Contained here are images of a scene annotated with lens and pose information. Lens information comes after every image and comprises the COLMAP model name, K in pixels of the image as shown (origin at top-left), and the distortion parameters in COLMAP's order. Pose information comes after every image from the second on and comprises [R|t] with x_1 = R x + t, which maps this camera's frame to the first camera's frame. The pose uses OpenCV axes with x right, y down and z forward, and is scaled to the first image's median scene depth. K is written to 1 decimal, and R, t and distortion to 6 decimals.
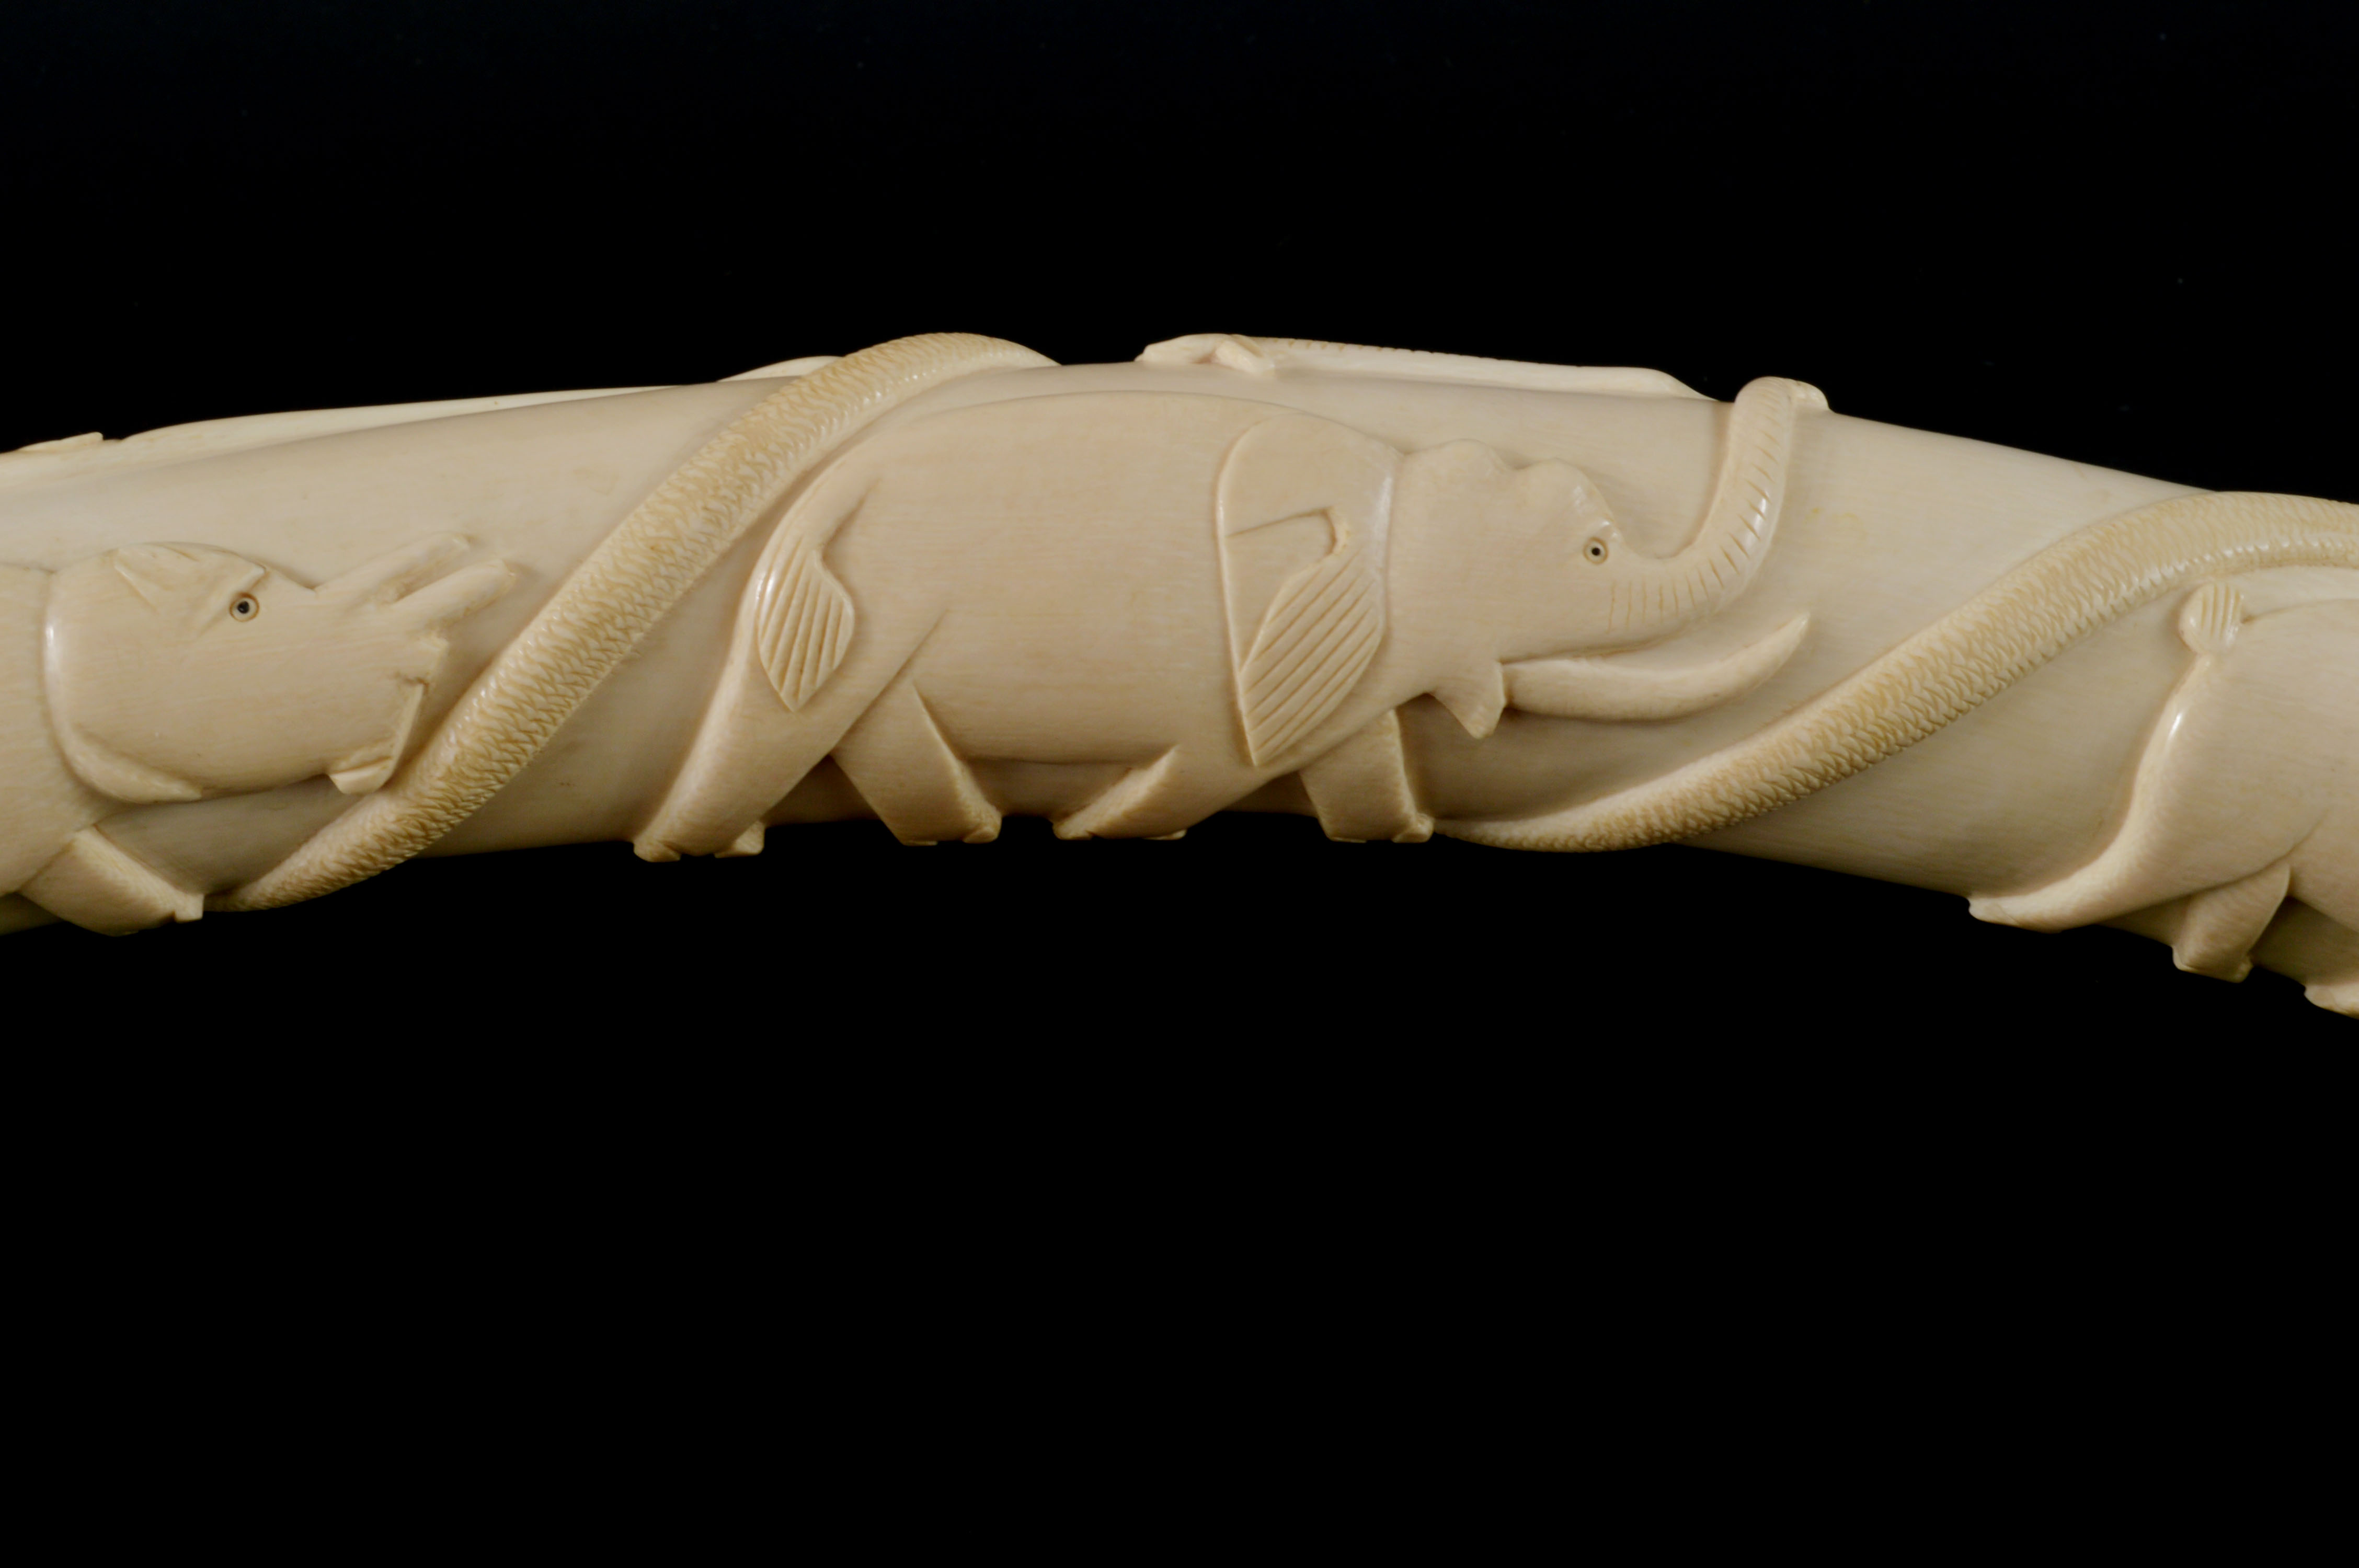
lens RADIAL K [[5538.5, 0, 1179.5], [0, 5538.5, 784.0], [0, 0, 1]] dist [0.025542, -0.346248]
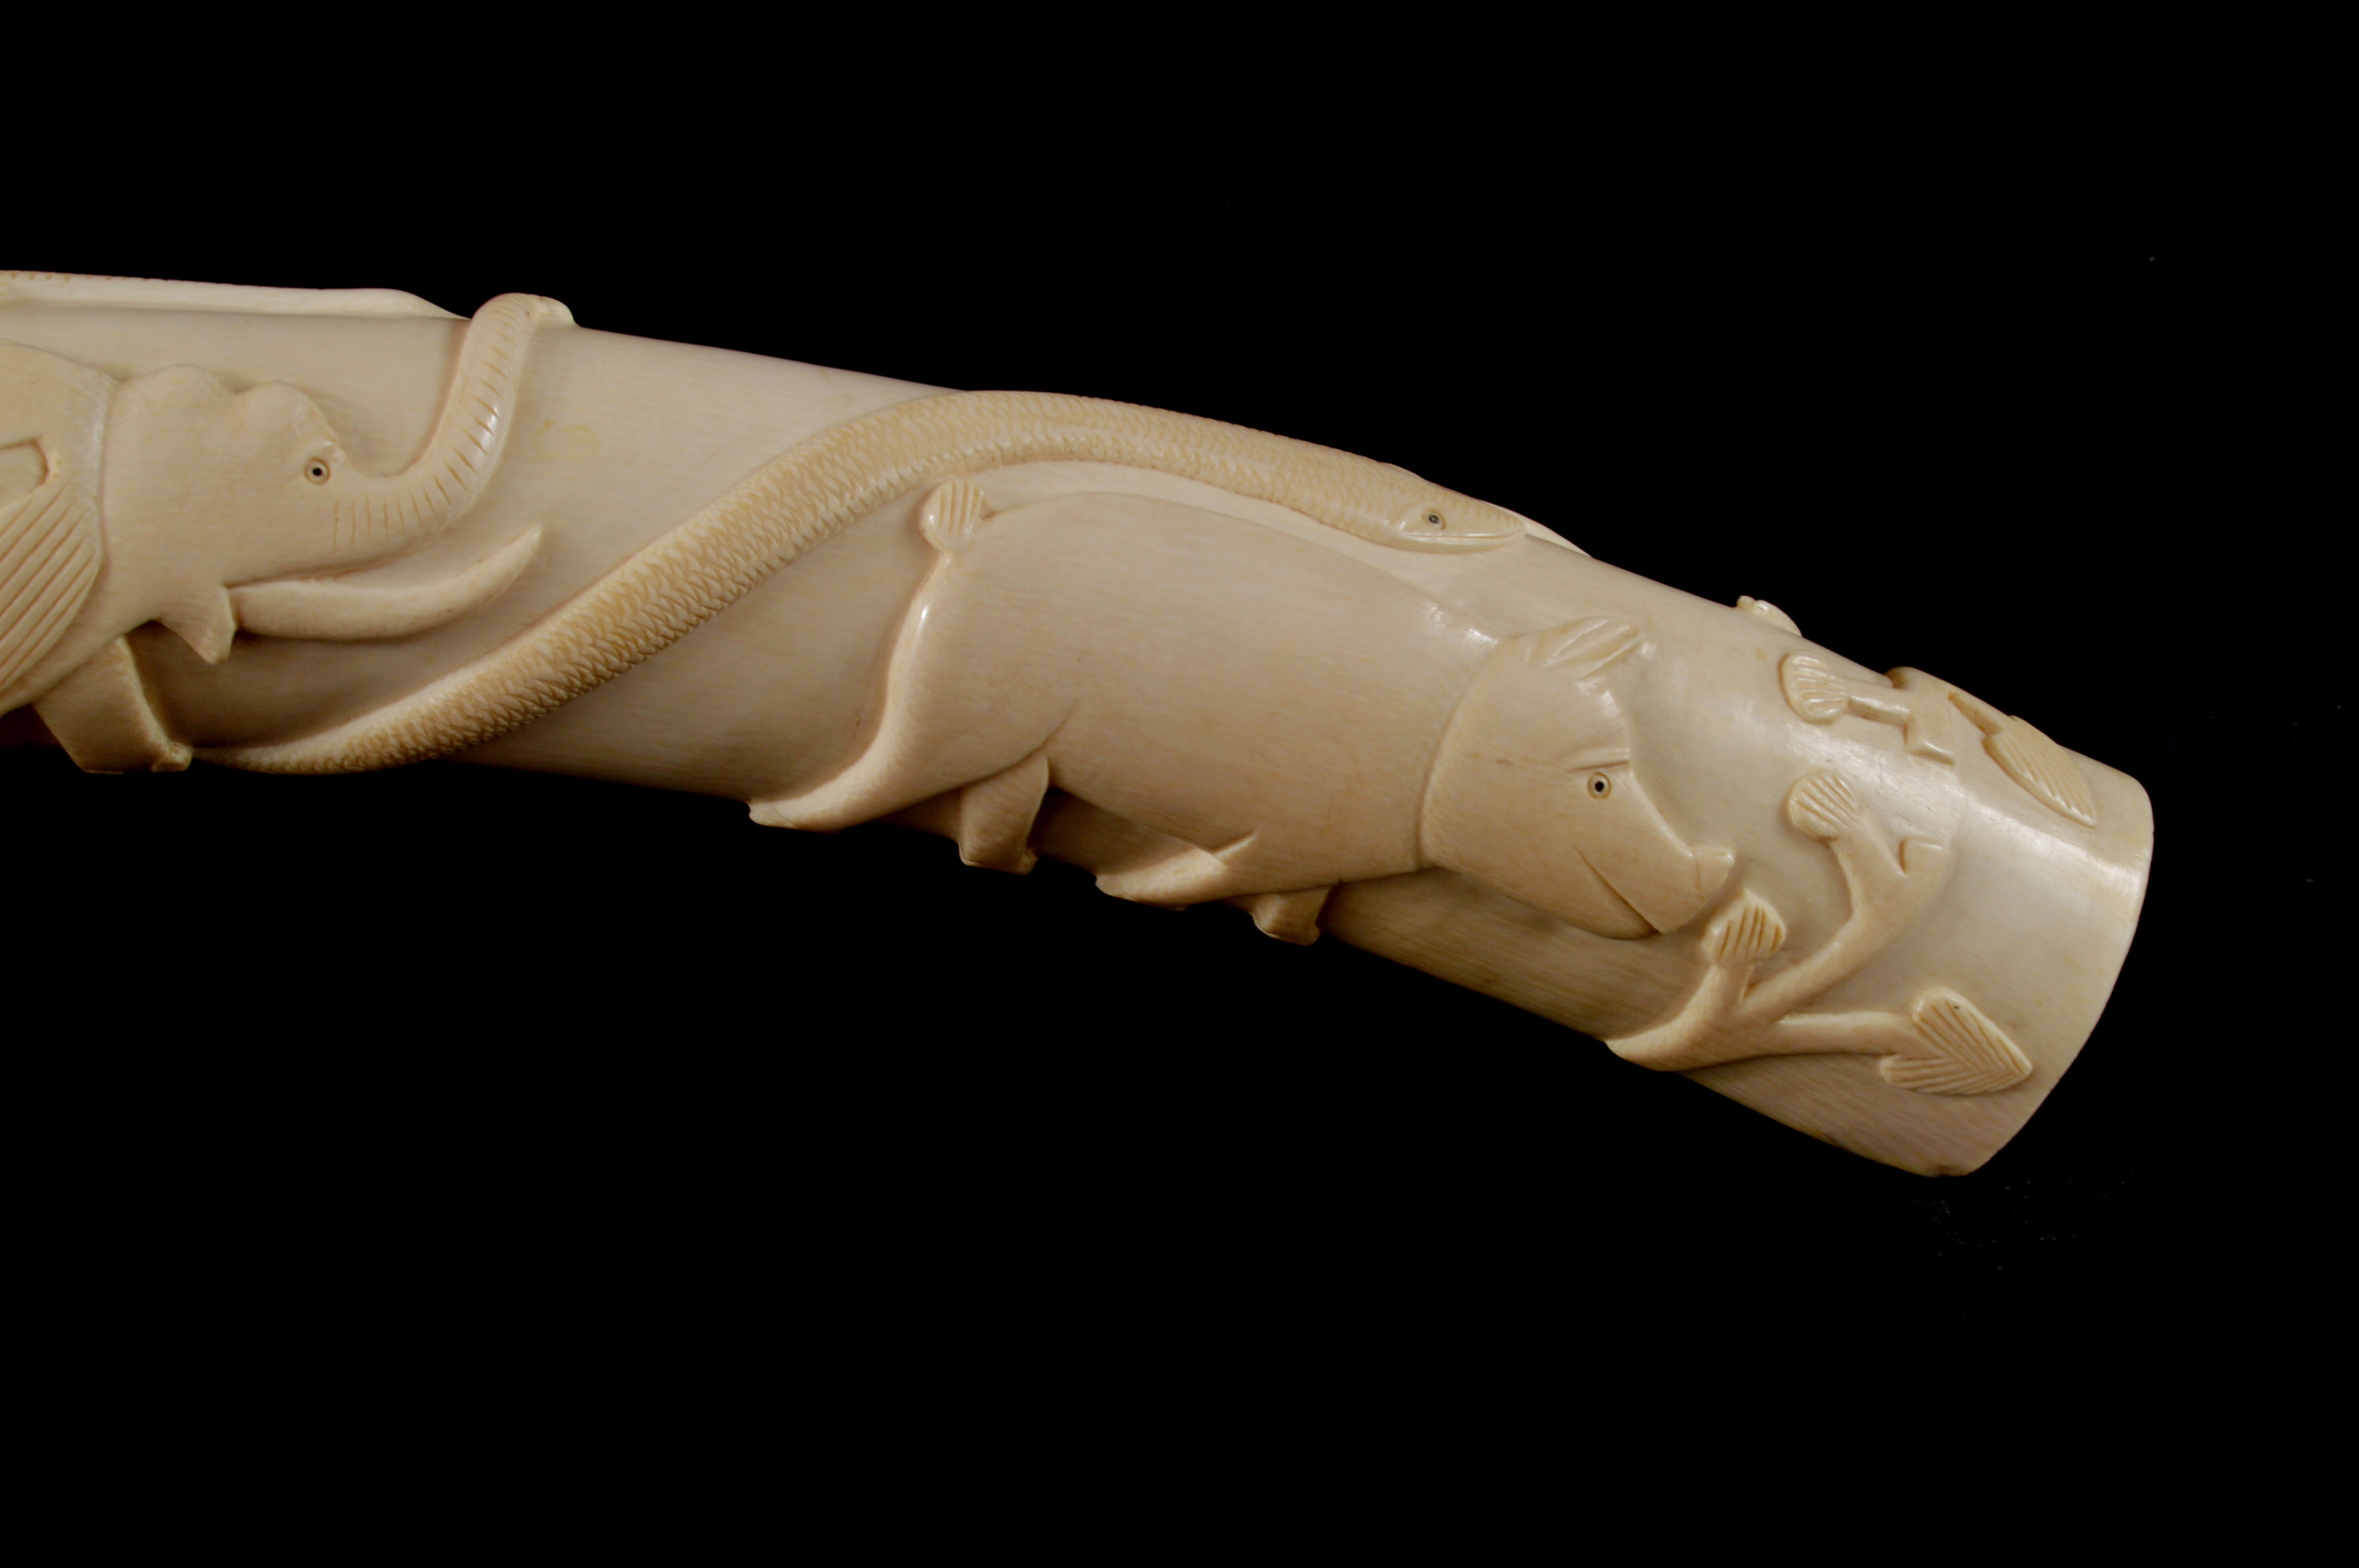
lens RADIAL K [[5538.5, 0, 1179.5], [0, 5538.5, 784.0], [0, 0, 1]] dist [0.025542, -0.346248]
pose [[0.992836, -0.044261, 0.110984, 0.113538], [0.043475, 0.999009, 0.009495, 0.011370], [-0.111294, -0.004602, 0.993777, -0.011970]]
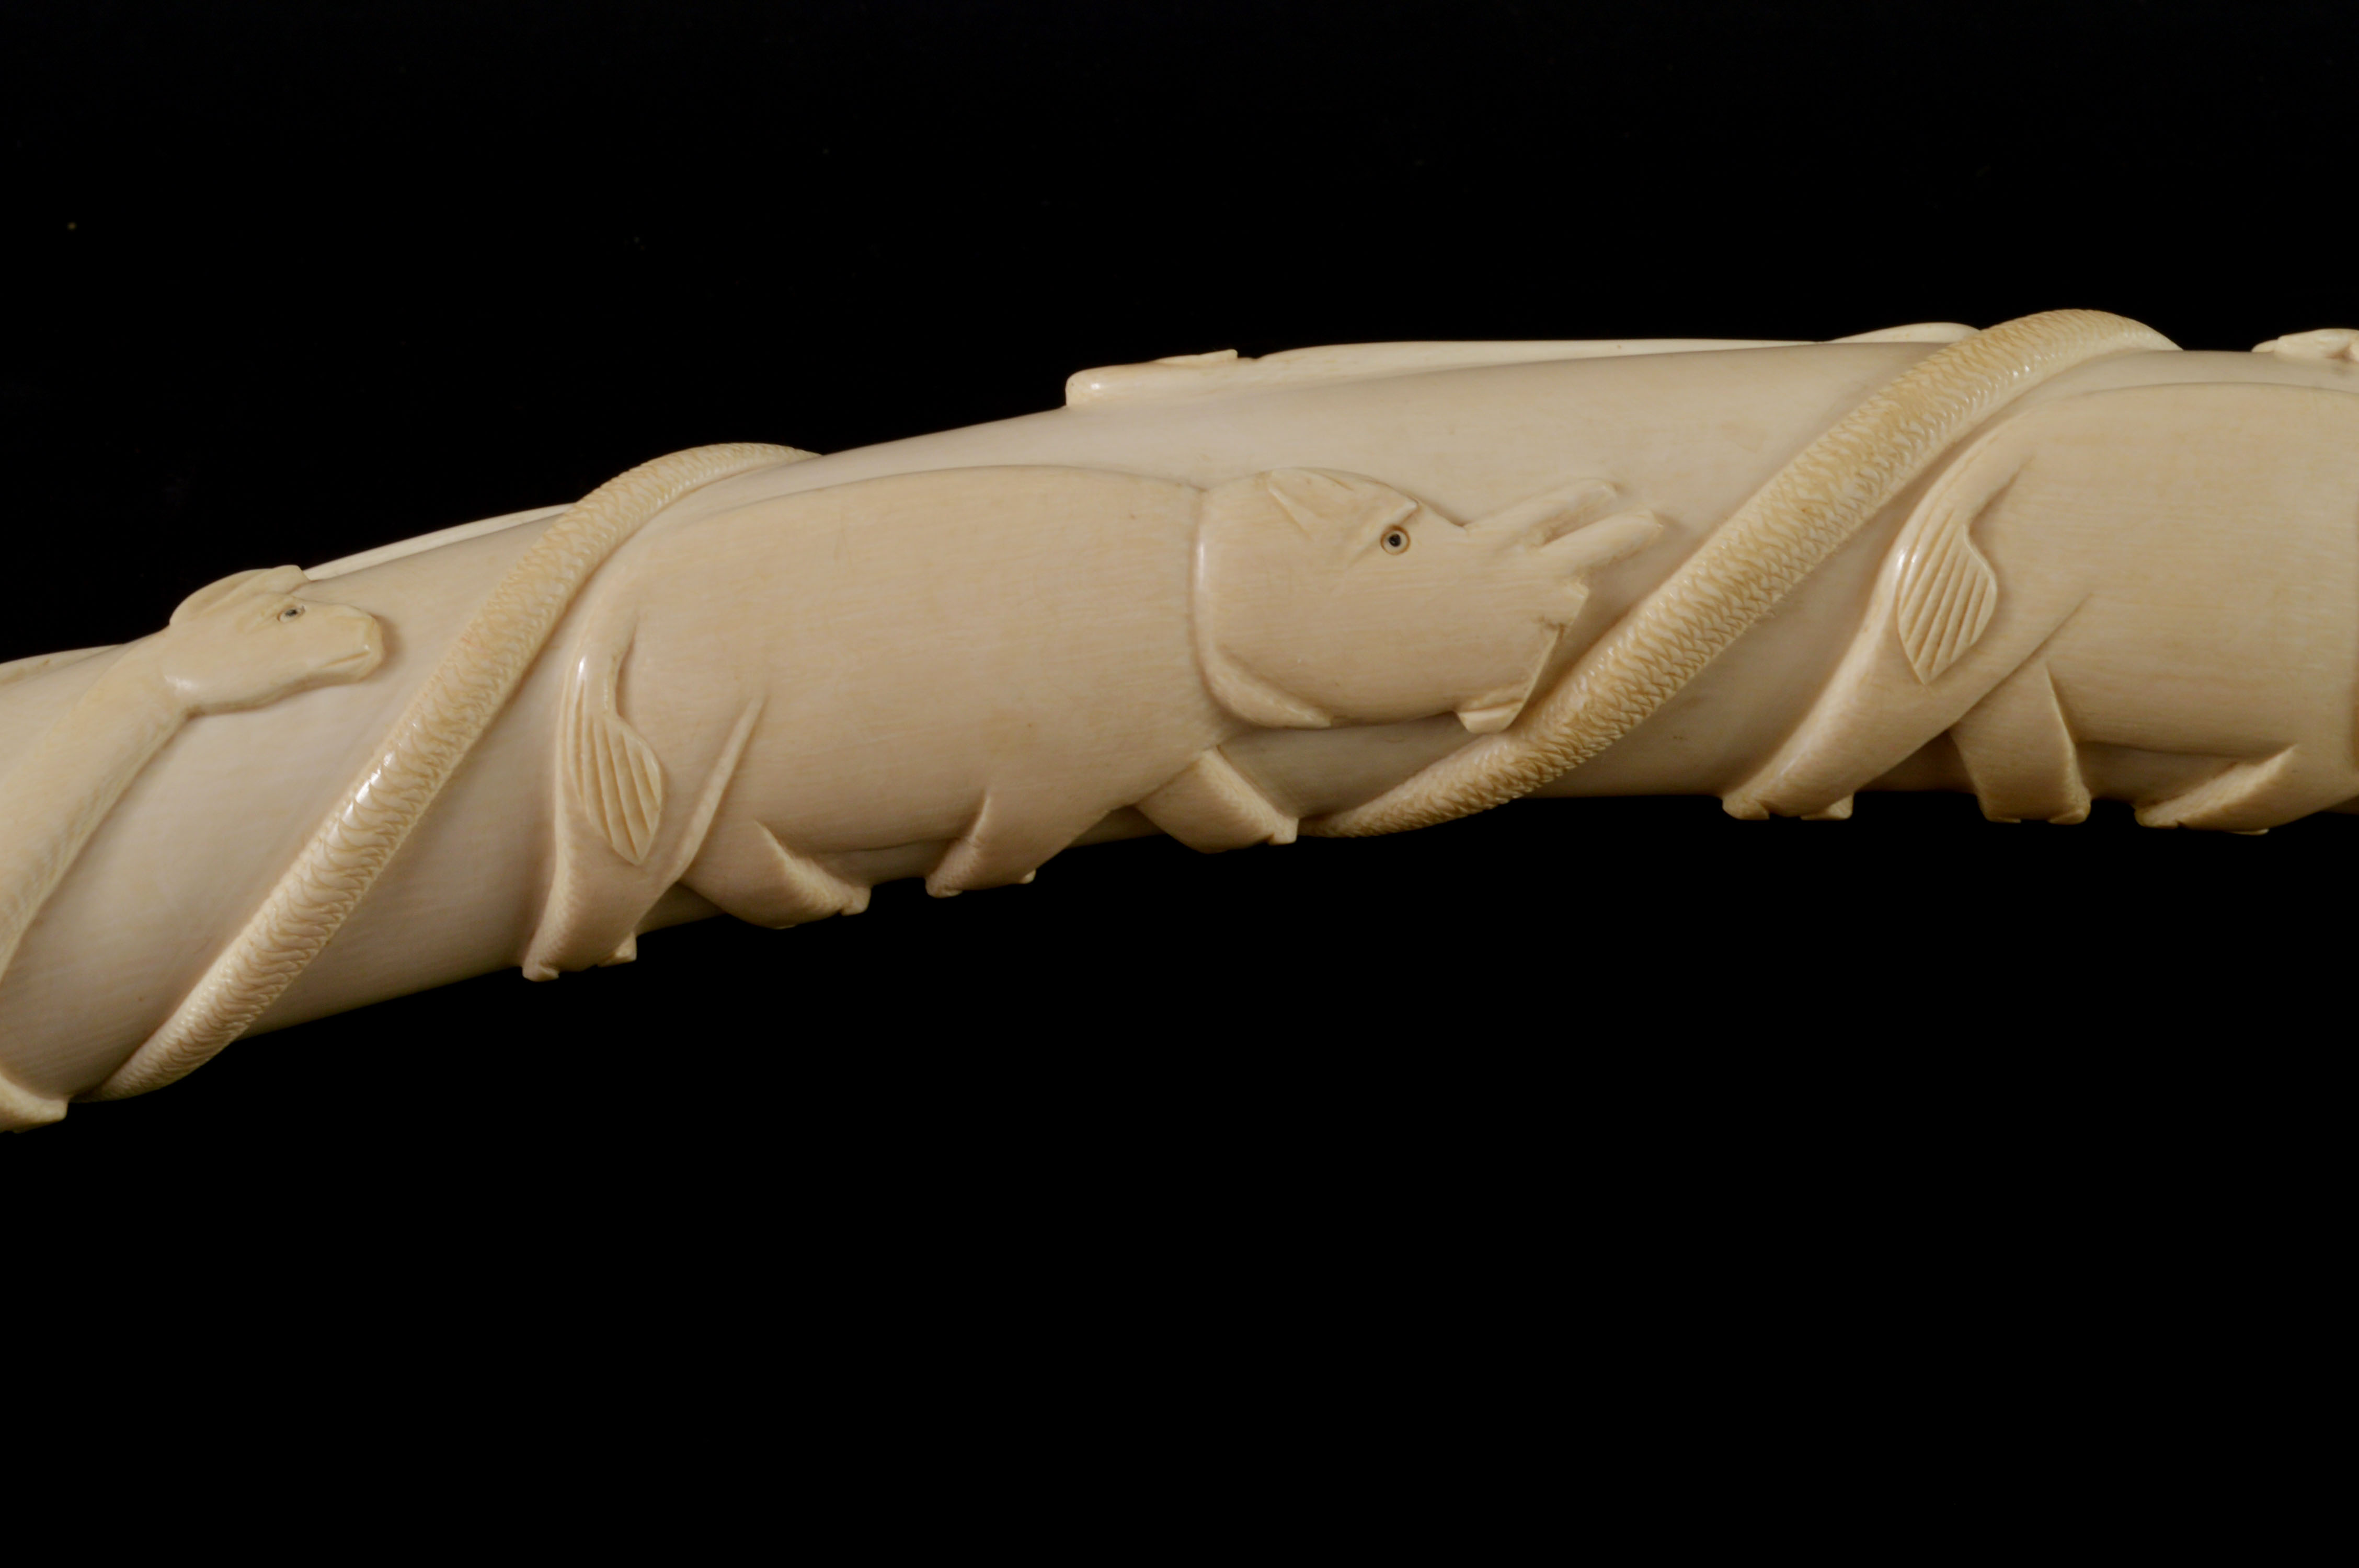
lens RADIAL K [[5538.5, 0, 1179.5], [0, 5538.5, 784.0], [0, 0, 1]] dist [0.025542, -0.346248]
pose [[0.996026, 0.076720, -0.045228, -0.157367], [-0.075475, 0.996736, 0.028638, -0.013637], [0.047278, -0.025110, 0.998566, 0.001879]]
